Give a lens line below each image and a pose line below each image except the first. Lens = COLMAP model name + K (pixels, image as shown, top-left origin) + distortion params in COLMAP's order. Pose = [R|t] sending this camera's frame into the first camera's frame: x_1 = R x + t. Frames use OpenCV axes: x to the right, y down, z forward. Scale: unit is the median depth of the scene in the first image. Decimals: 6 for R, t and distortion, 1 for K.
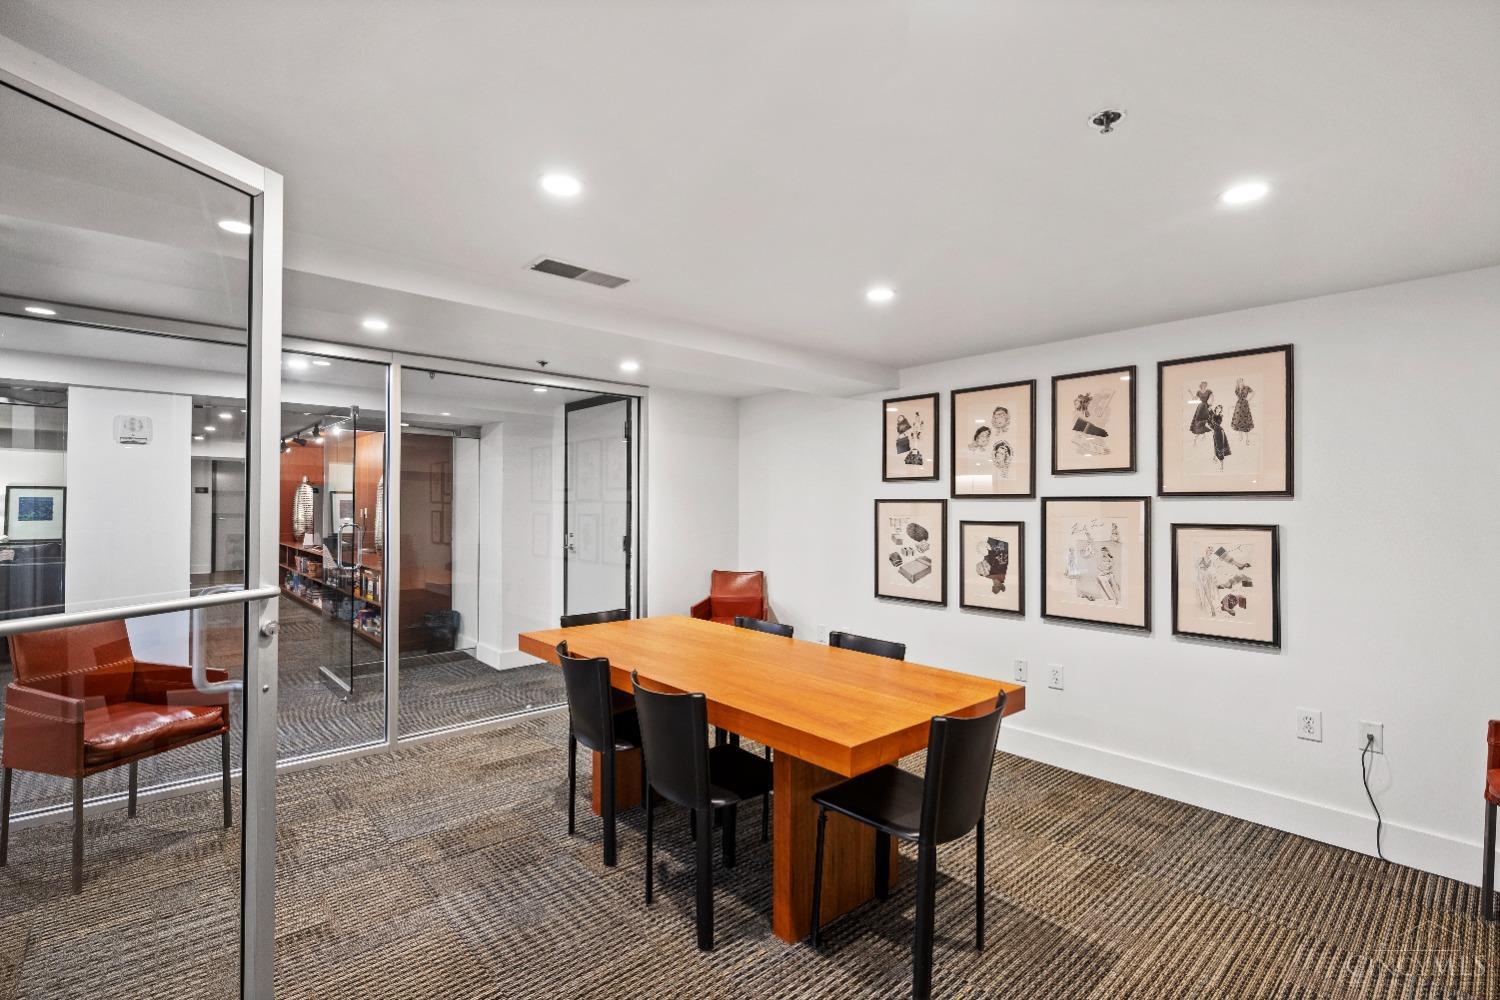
lens RADIAL K [[680.1, 0, 739.7], [0, 680.1, 498.1], [0, 0, 1]] dist [-0.000042, 0.000310]
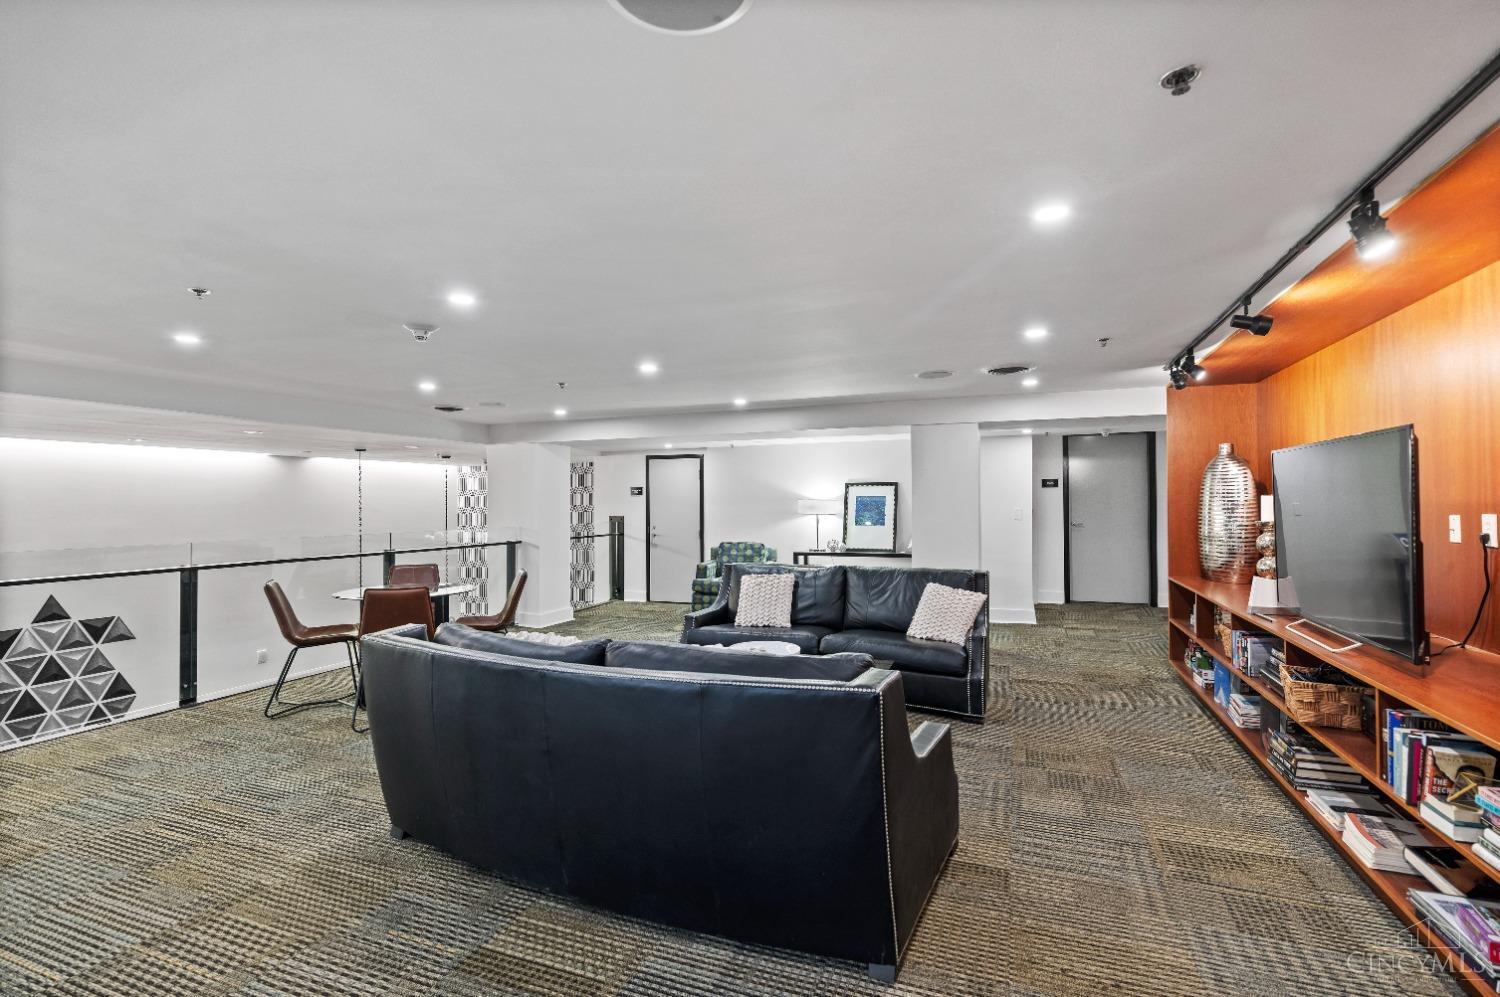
lens RADIAL K [[680.1, 0, 748.1], [0, 680.1, 495.0], [0, 0, 1]] dist [-0.000042, 0.000310]
pose [[0.442404, -0.016919, -0.896656, -0.376828], [0.017757, 0.999791, -0.010104, 0.003110], [0.896640, -0.011452, 0.442612, 0.514088]]
